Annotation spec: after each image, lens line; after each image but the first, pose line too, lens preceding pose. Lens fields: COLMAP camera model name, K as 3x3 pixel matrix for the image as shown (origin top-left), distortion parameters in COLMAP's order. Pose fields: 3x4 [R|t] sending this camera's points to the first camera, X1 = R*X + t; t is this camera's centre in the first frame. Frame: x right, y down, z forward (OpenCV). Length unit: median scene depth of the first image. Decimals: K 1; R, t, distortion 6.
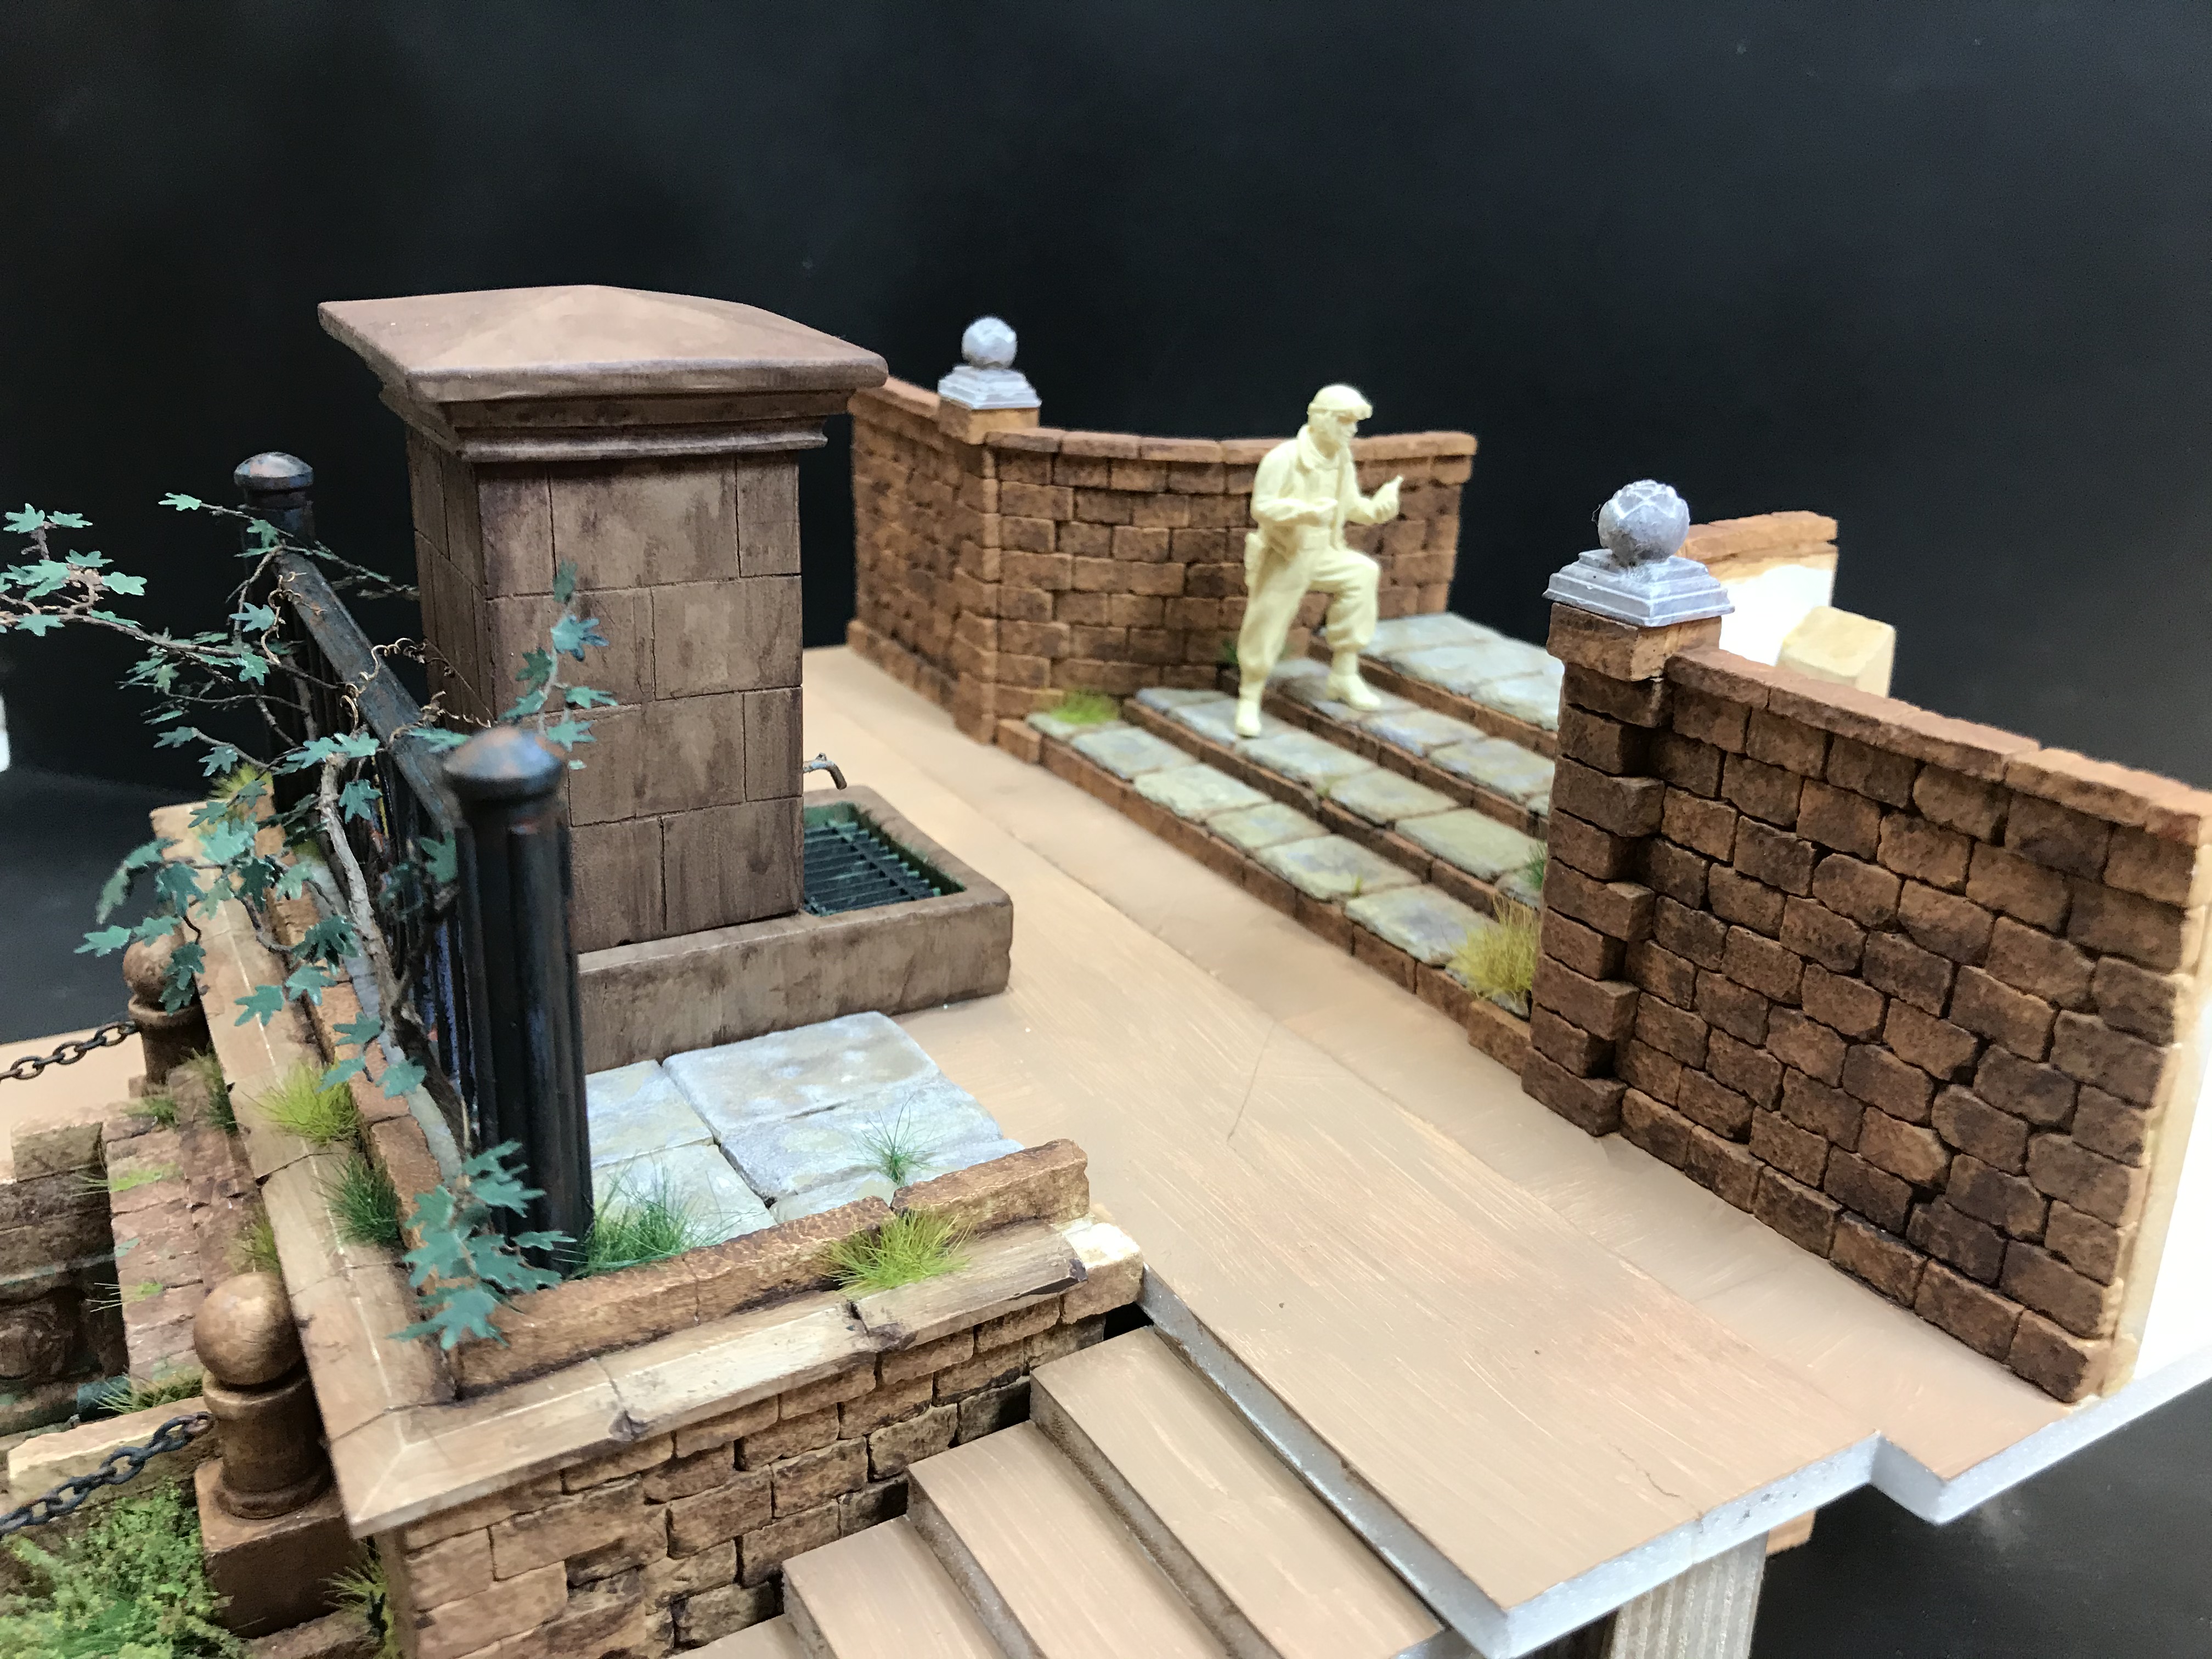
lens RADIAL K [[1826.4, 0, 1115.3], [0, 1826.4, 824.2], [0, 0, 1]] dist [0.105727, -0.006285]
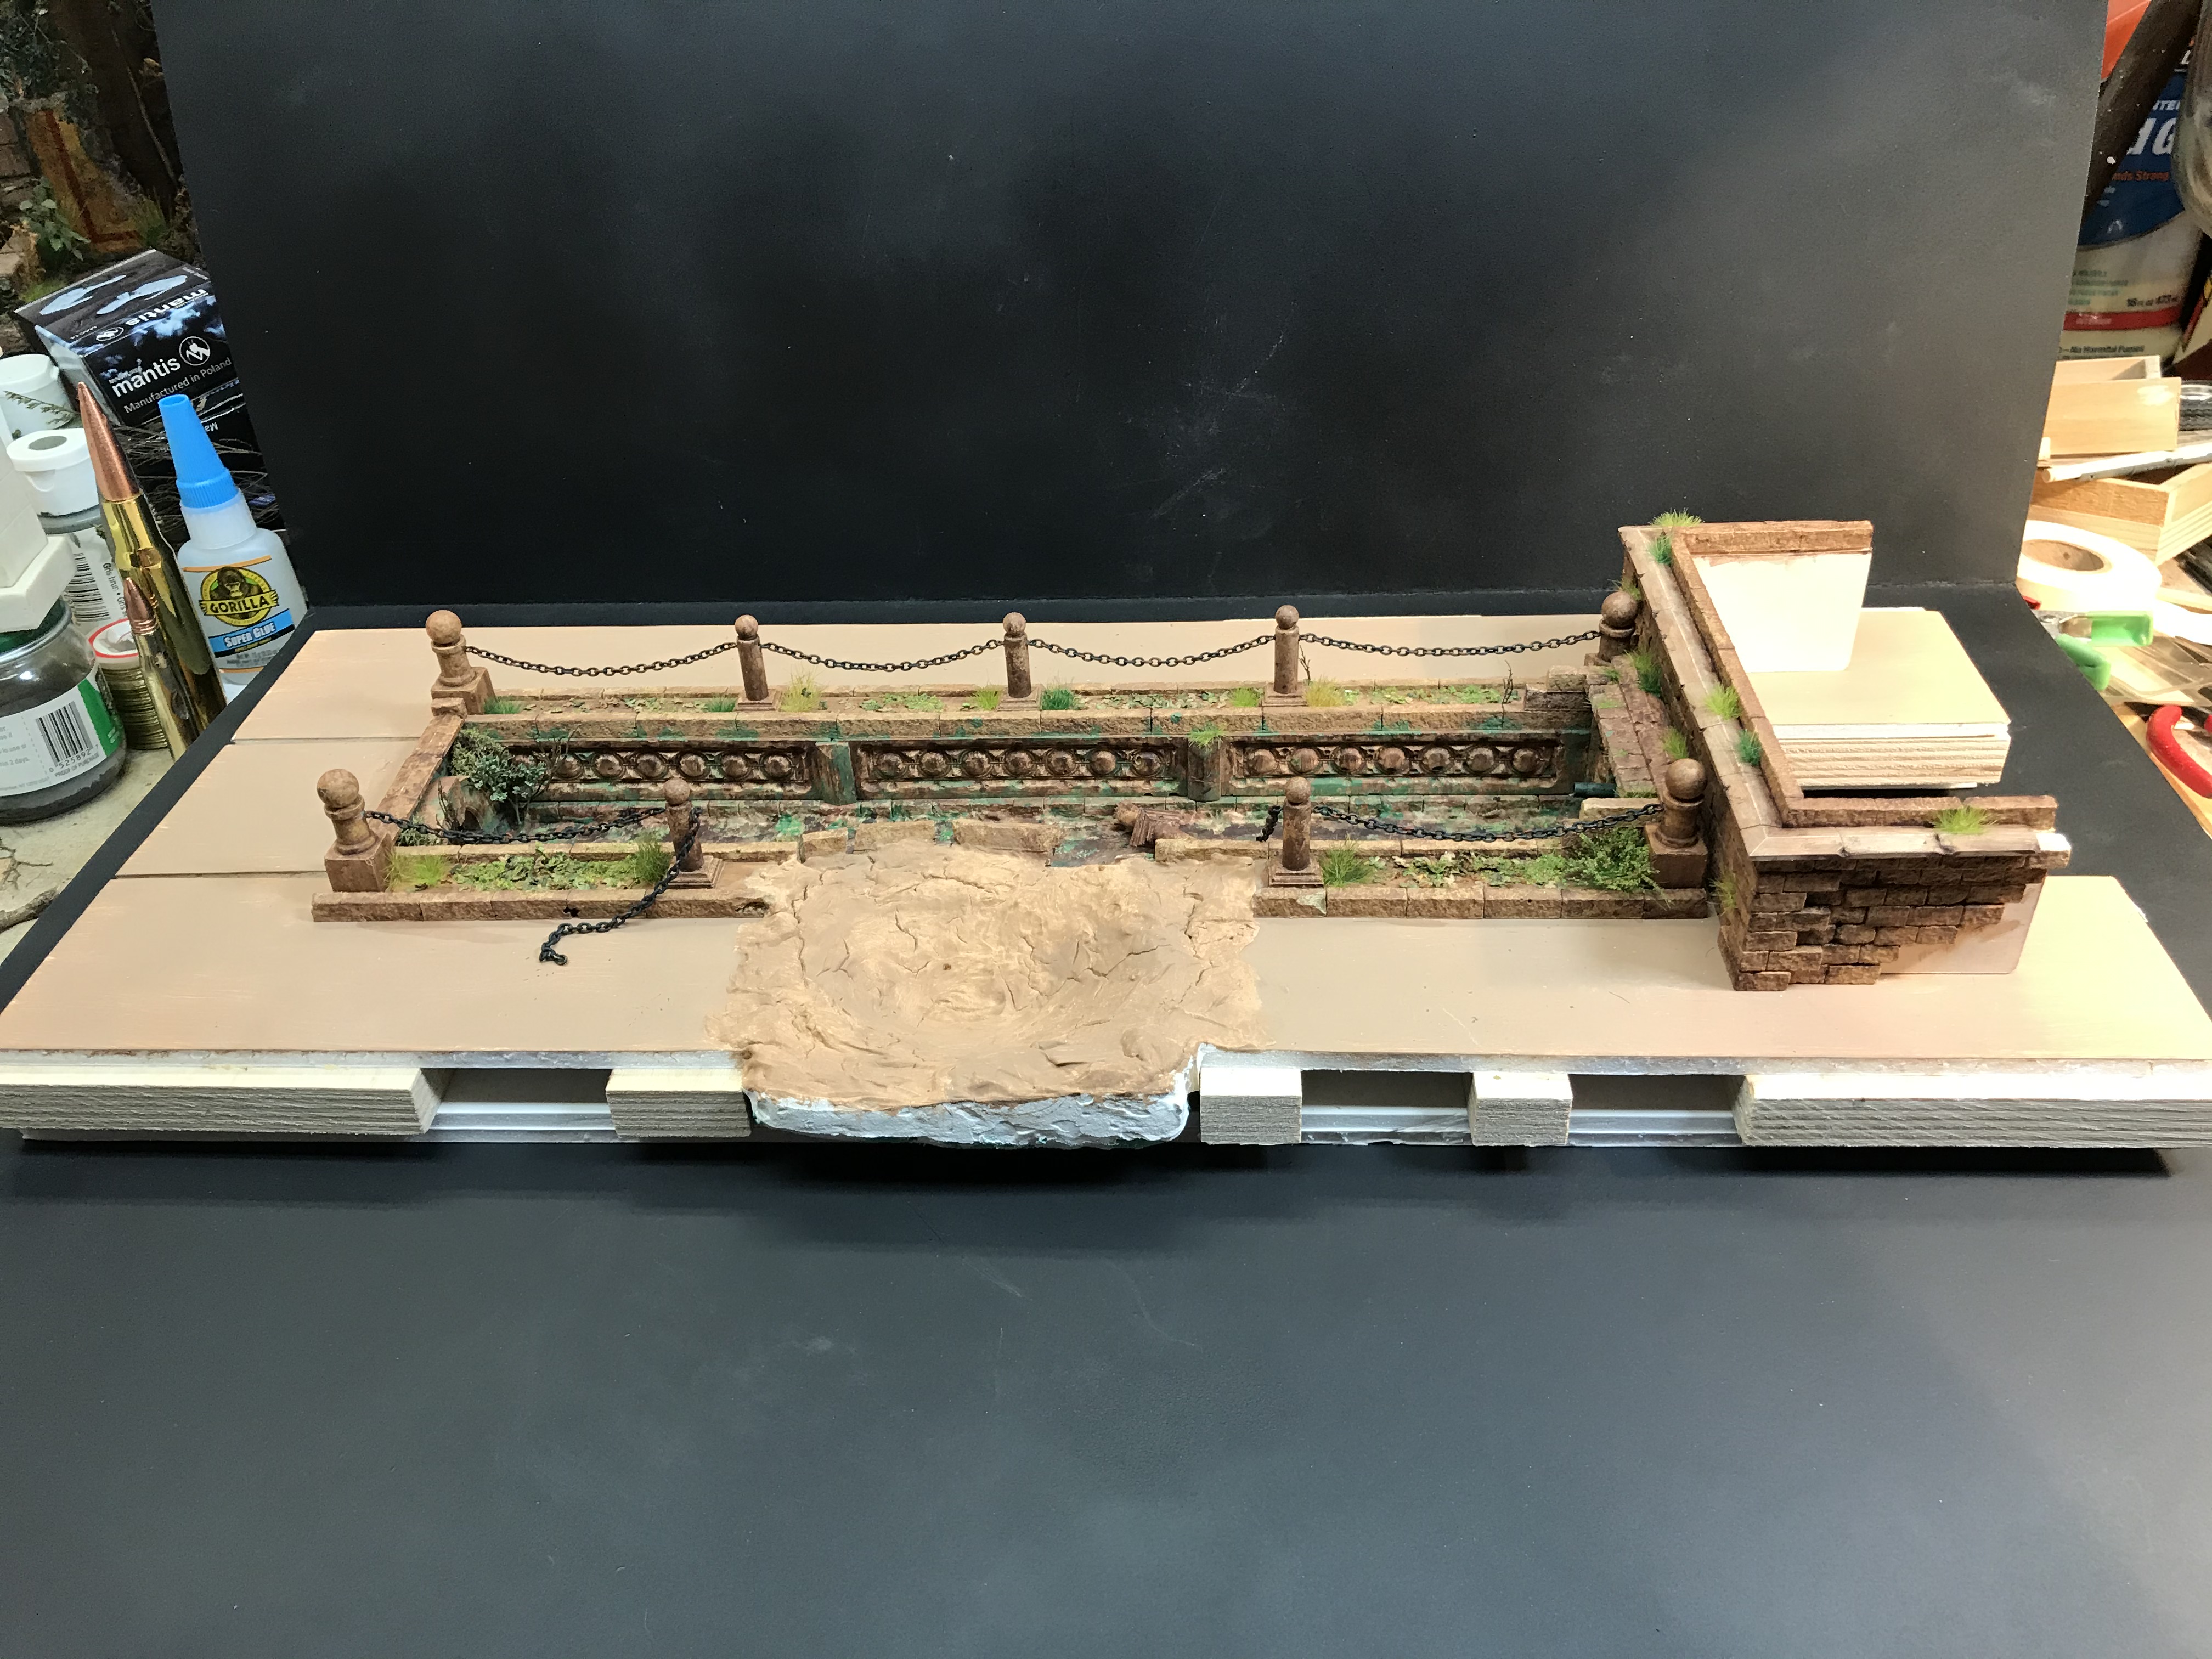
lens RADIAL K [[1826.4, 0, 1115.3], [0, 1826.4, 824.2], [0, 0, 1]] dist [0.105727, -0.006285]
pose [[0.861566, 0.267703, -0.431323, -0.007563], [-0.144974, 0.944020, 0.296325, -0.338185], [0.486505, -0.192773, 0.852145, -1.663261]]
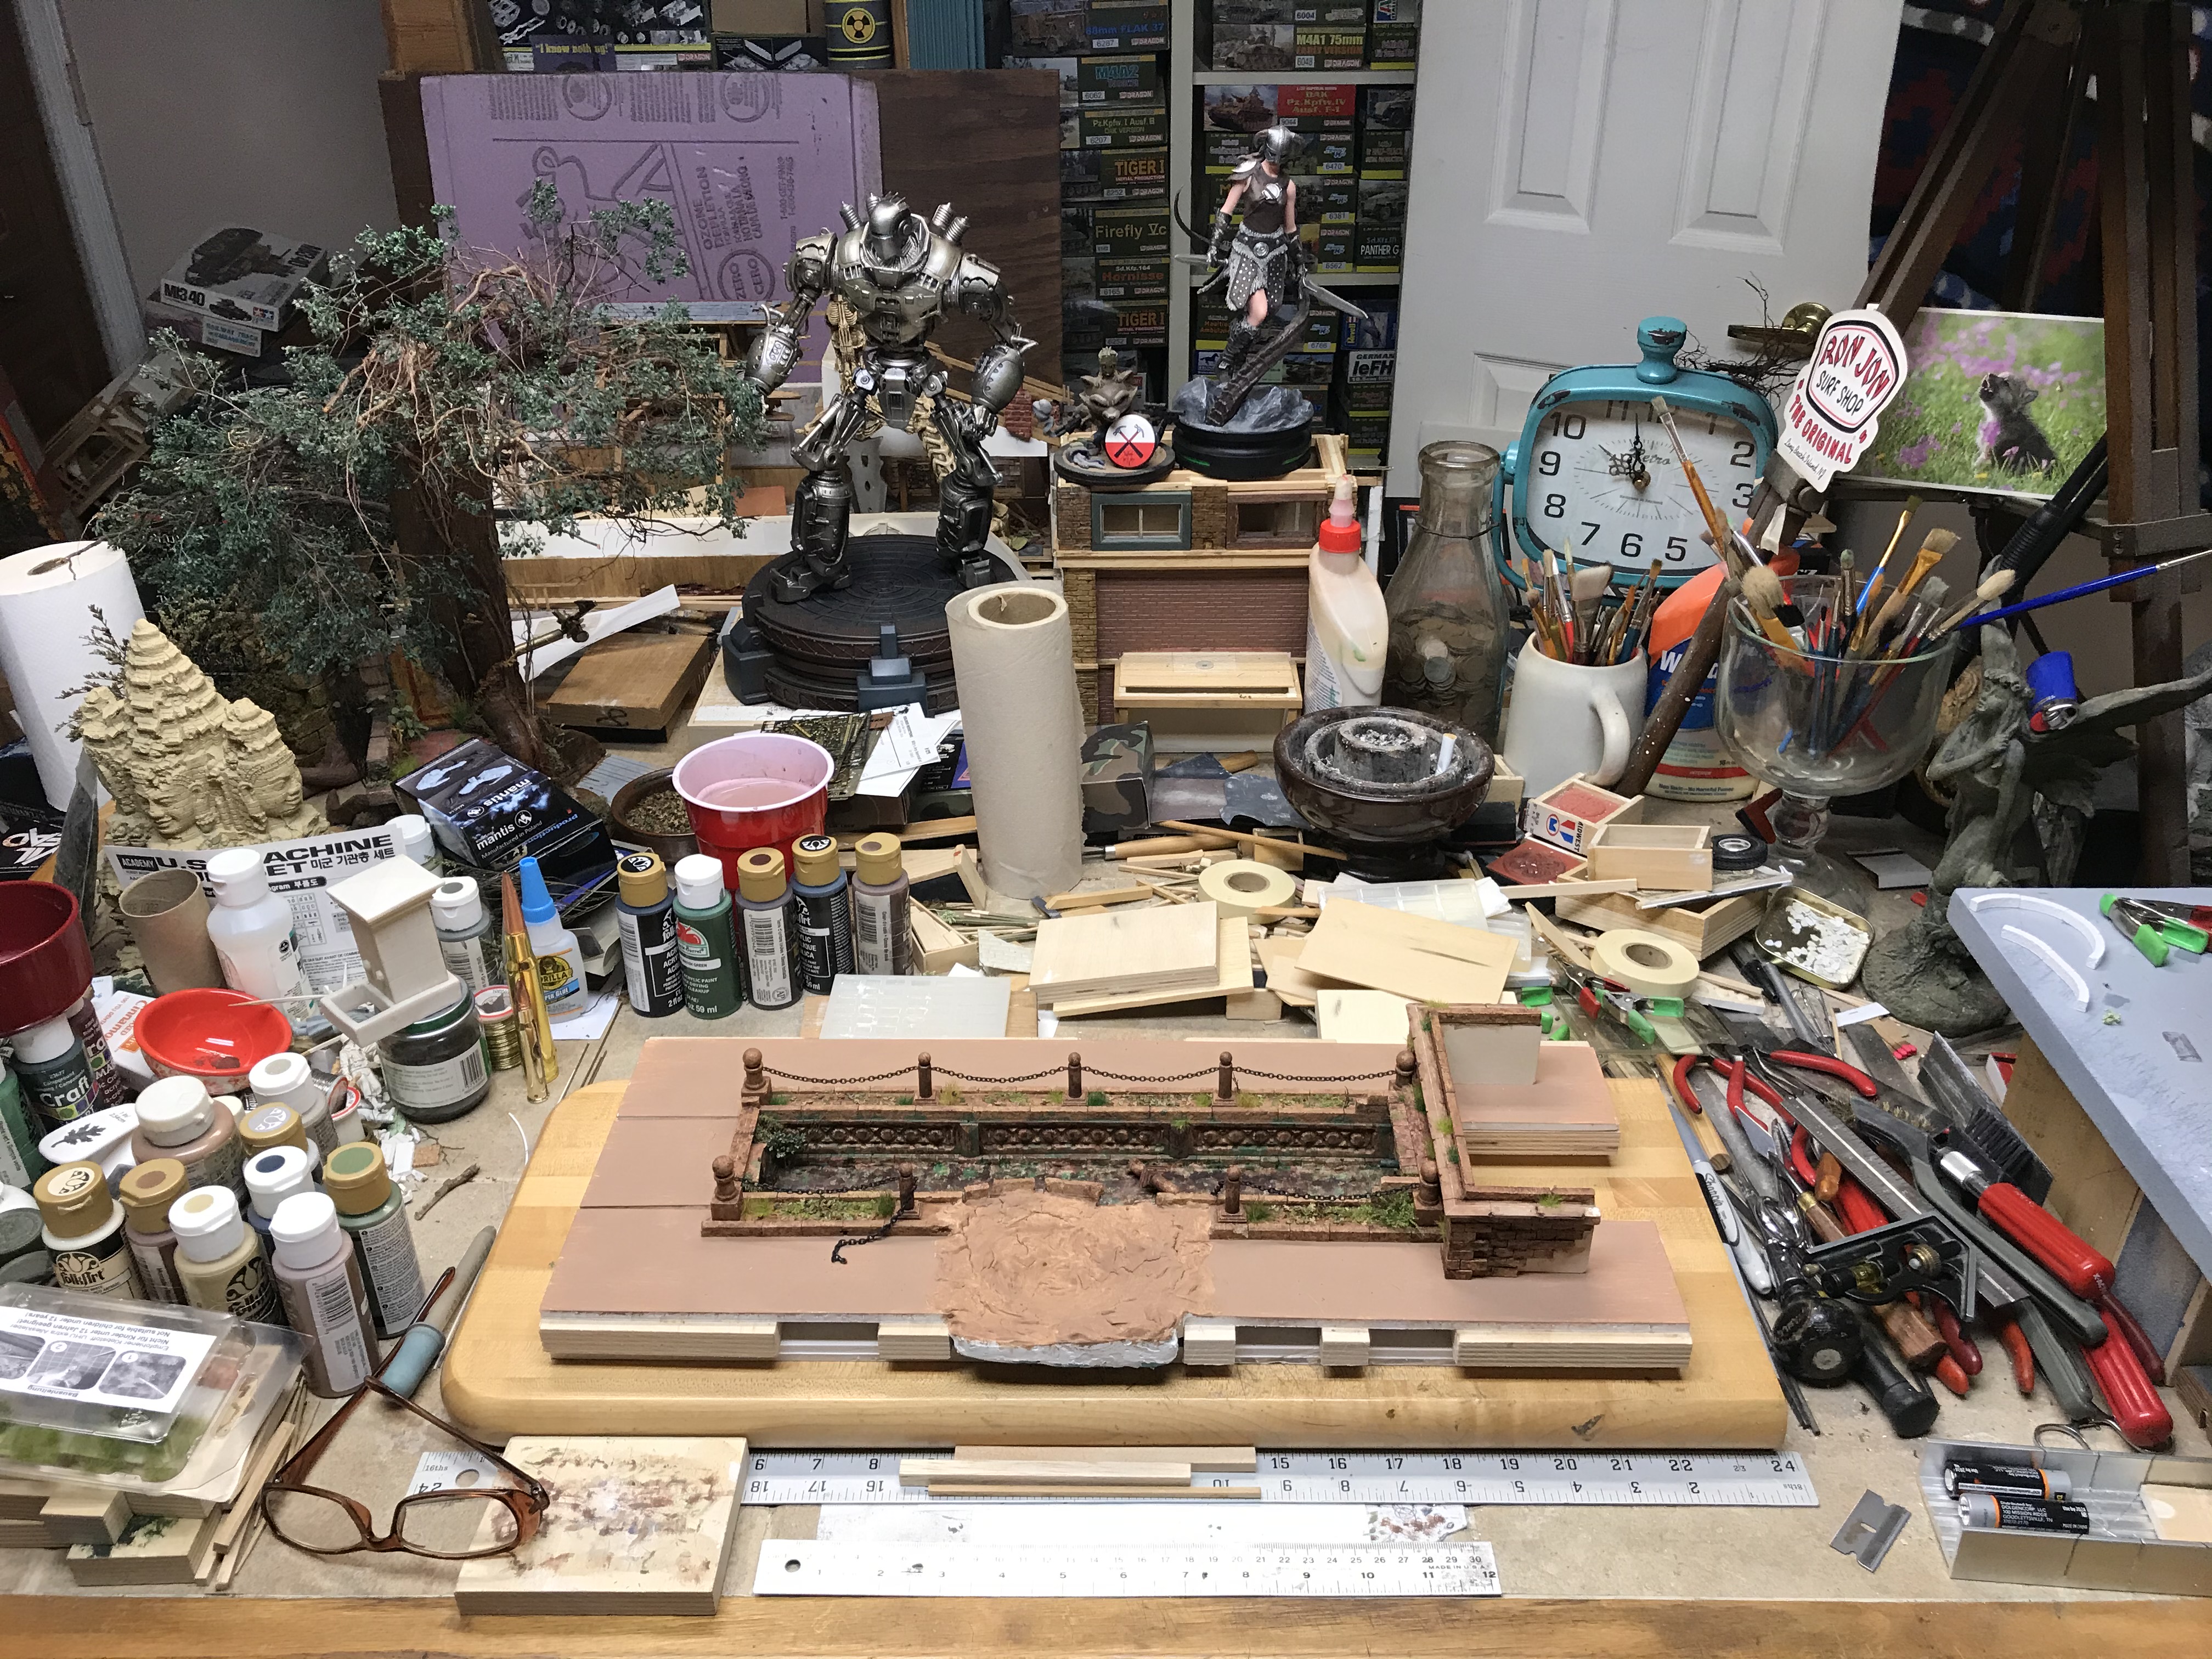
lens RADIAL K [[1826.4, 0, 1115.3], [0, 1826.4, 824.2], [0, 0, 1]] dist [0.105727, -0.006285]
pose [[0.877989, 0.241667, -0.413199, 0.658979], [-0.167723, 0.963792, 0.207304, -1.591316], [0.448336, -0.112707, 0.886731, -3.859036]]
